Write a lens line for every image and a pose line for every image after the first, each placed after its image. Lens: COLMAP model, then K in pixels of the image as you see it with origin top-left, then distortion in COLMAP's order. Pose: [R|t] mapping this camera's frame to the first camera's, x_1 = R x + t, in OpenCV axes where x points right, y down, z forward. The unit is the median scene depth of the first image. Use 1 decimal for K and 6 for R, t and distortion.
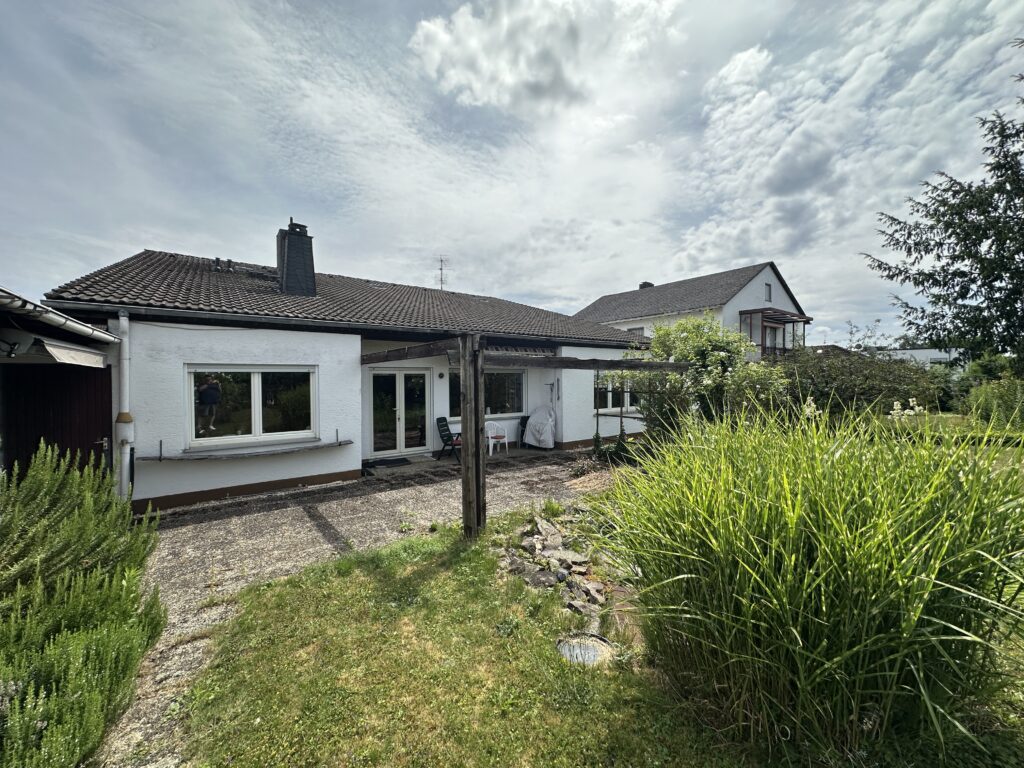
lens RADIAL K [[408.3, 0, 512.0], [0, 408.3, 384.0], [0, 0, 1]] dist [-0.001573, -0.000726]
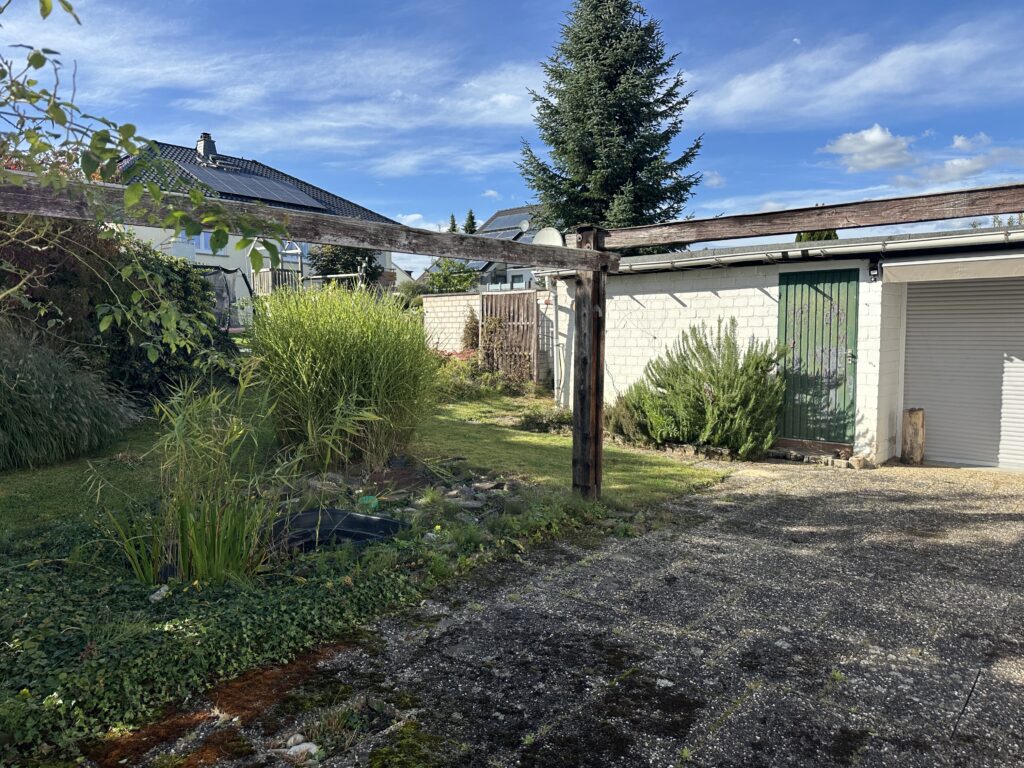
lens RADIAL K [[716.5, 0, 506.9], [0, 716.5, 379.8], [0, 0, 1]] dist [0.127354, -0.189737]
pose [[-0.977903, 0.029626, -0.206947, 0.243111], [0.012636, 0.996474, 0.082943, 0.022236], [0.208675, 0.078495, -0.974830, 1.624007]]
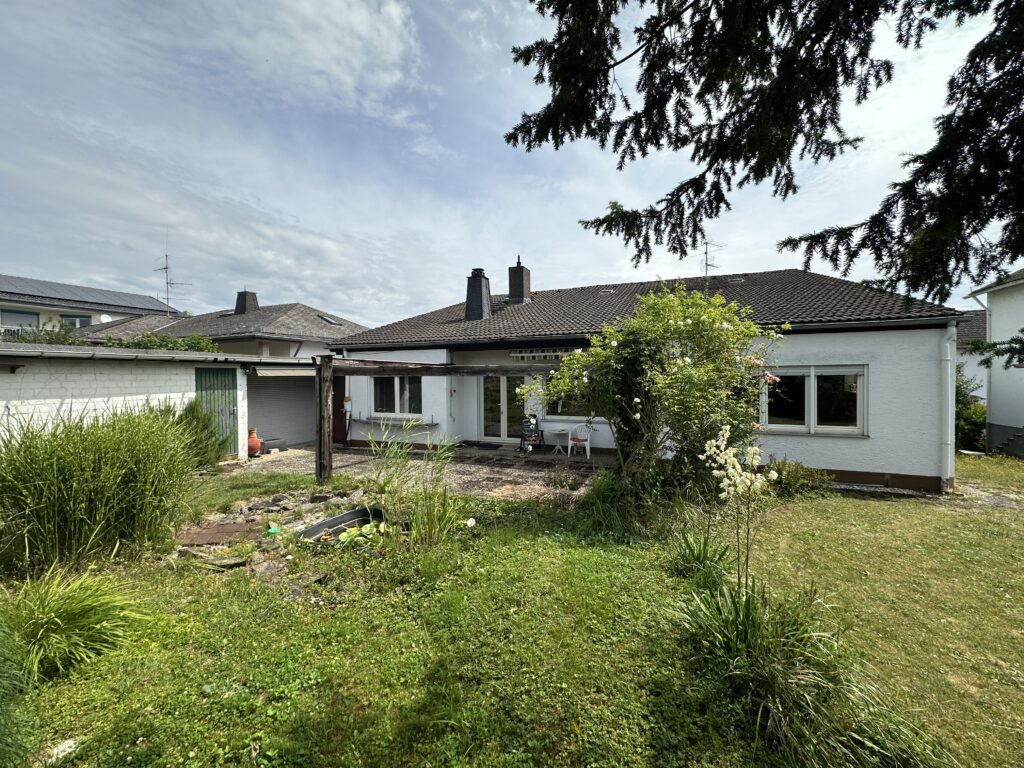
lens RADIAL K [[408.3, 0, 512.0], [0, 408.3, 384.0], [0, 0, 1]] dist [-0.001573, -0.000726]
pose [[0.525582, 0.018595, -0.850540, 1.154396], [-0.006556, 0.999820, 0.017807, -0.033400], [0.850717, -0.003783, 0.525610, 0.566606]]
